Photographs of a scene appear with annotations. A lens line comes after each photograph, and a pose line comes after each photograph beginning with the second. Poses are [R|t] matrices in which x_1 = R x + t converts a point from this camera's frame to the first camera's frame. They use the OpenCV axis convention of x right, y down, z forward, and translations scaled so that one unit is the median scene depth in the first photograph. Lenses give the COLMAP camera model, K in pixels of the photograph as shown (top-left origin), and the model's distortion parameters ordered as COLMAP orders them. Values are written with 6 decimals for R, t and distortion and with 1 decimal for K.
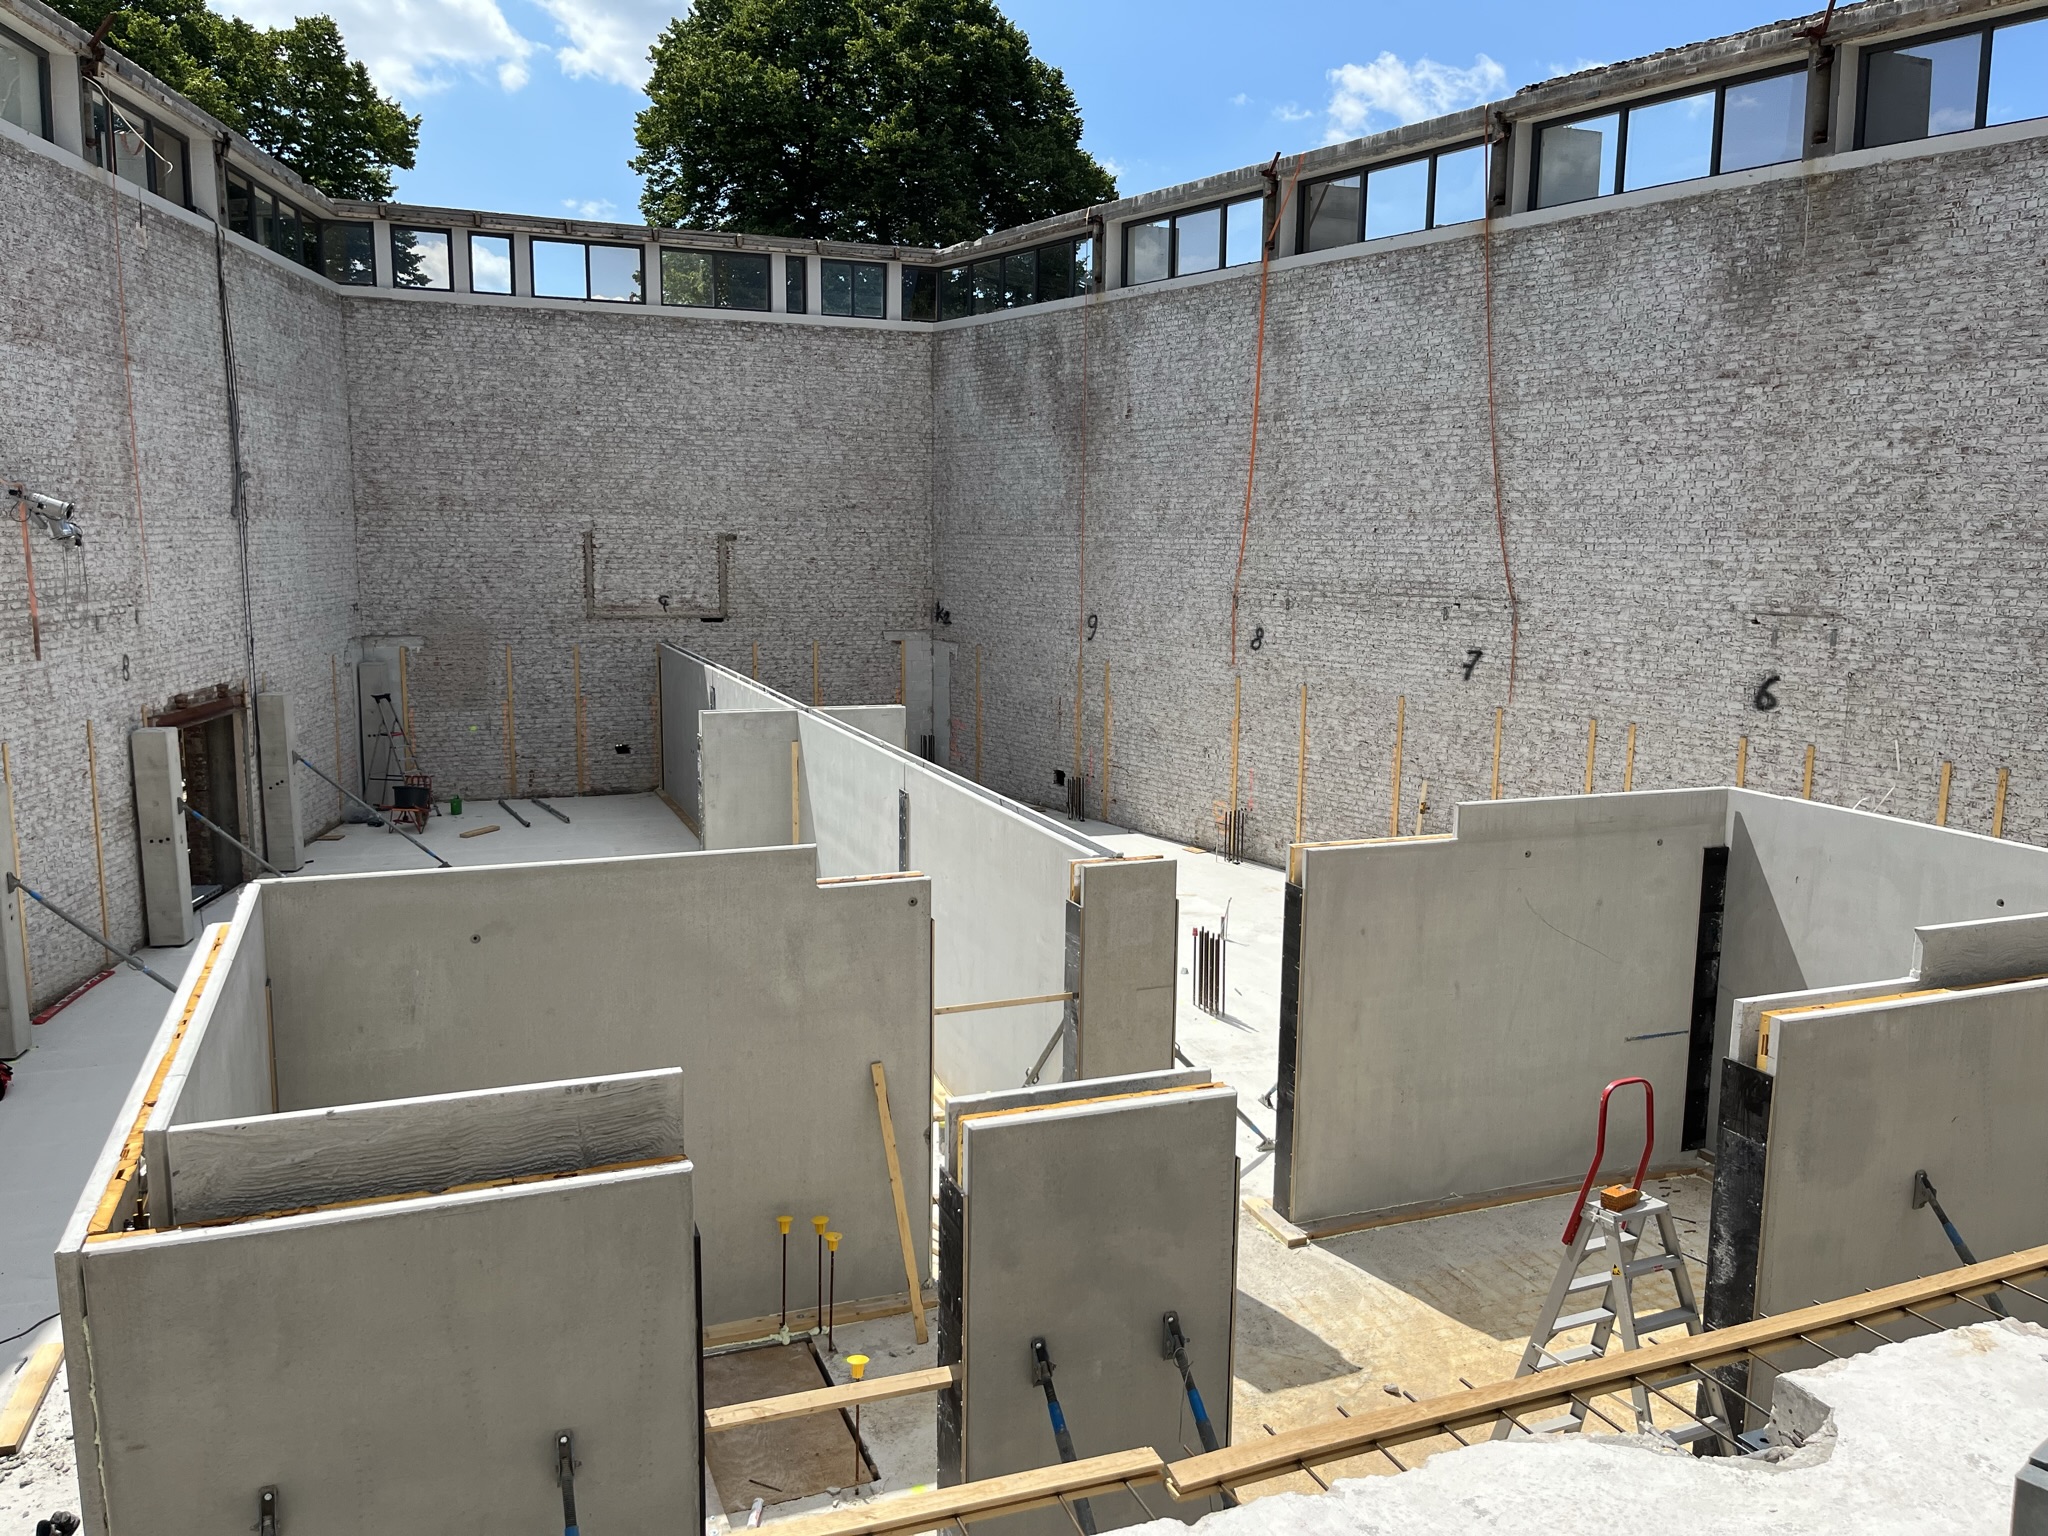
lens RADIAL K [[1553.8, 0, 1025.3], [0, 1553.8, 771.3], [0, 0, 1]] dist [0.029953, -0.010099]
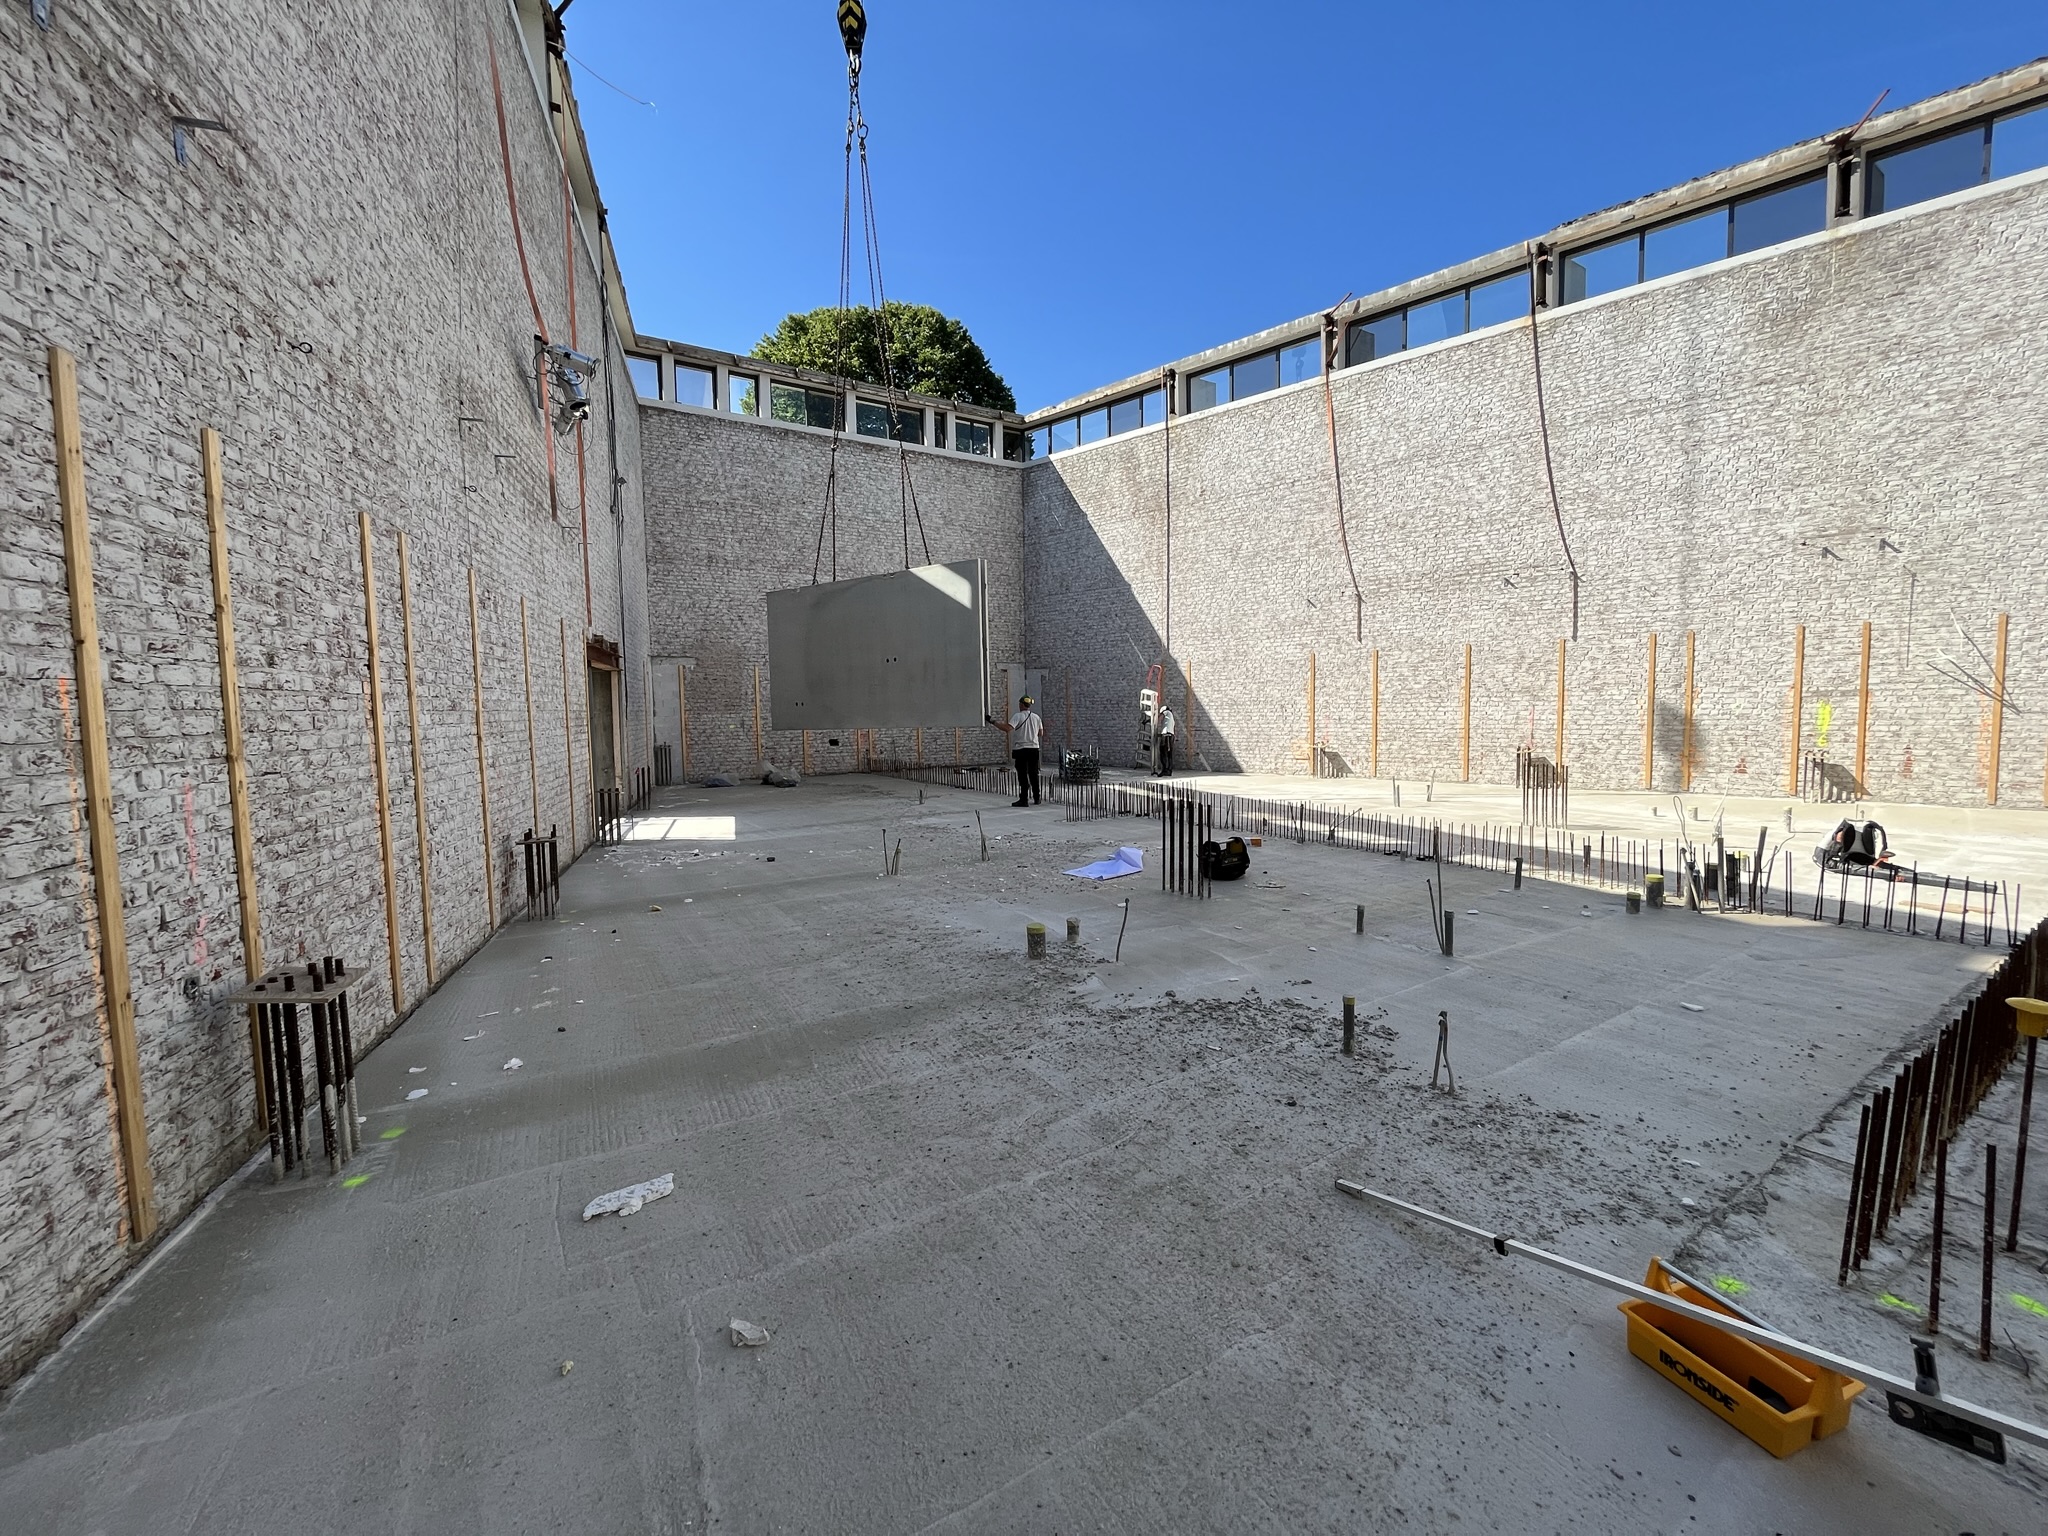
lens RADIAL K [[823.3, 0, 1020.6], [0, 823.3, 760.7], [0, 0, 1]] dist [-0.000408, 0.000612]
pose [[0.978857, -0.042196, 0.200147, -0.372106], [0.059770, 0.994790, -0.082588, 0.113263], [-0.195619, 0.092805, 0.976279, 0.371278]]
